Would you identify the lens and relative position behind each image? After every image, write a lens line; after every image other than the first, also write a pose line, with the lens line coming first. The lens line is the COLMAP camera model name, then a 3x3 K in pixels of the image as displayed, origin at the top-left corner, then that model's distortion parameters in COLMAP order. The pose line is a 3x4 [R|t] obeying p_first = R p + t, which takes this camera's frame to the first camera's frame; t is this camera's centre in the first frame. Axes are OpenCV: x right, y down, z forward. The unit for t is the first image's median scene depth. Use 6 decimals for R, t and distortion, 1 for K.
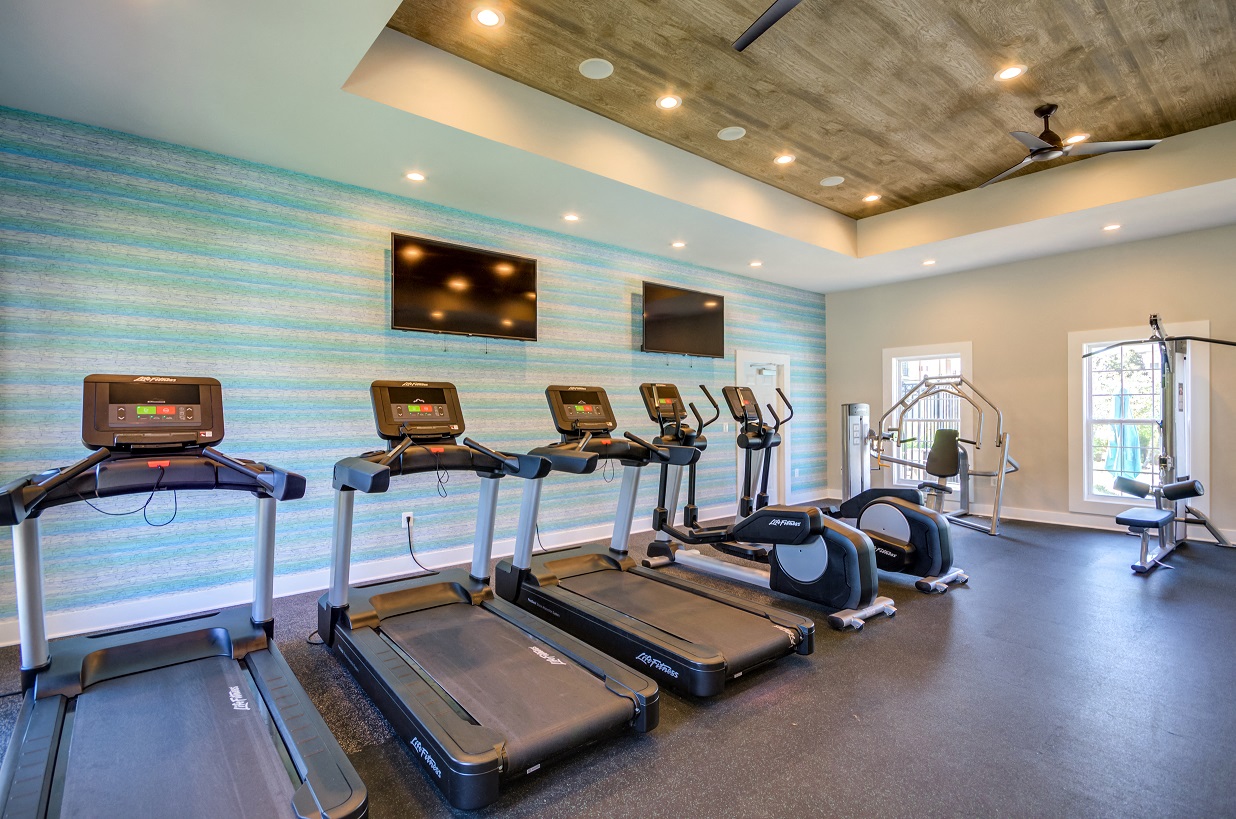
lens RADIAL K [[555.5, 0, 618.0], [0, 555.5, 409.5], [0, 0, 1]] dist [-0.000668, 0.000301]
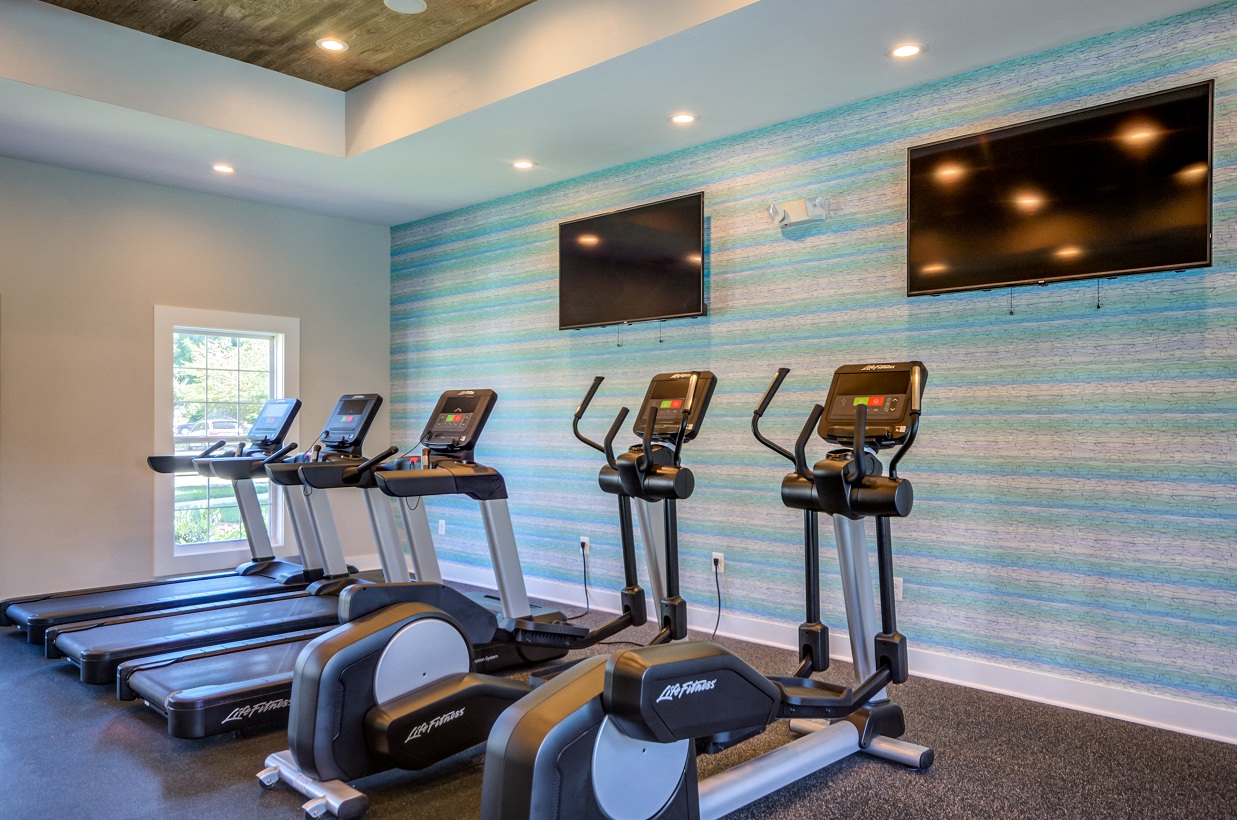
lens RADIAL K [[952.7, 0, 618.5], [0, 952.7, 410.0], [0, 0, 1]] dist [0.011714, 0.000972]
pose [[0.118027, -0.006387, -0.992990, 0.957669], [0.006083, 0.999965, -0.005708, -0.004288], [0.992992, -0.005367, 0.118061, 0.756395]]
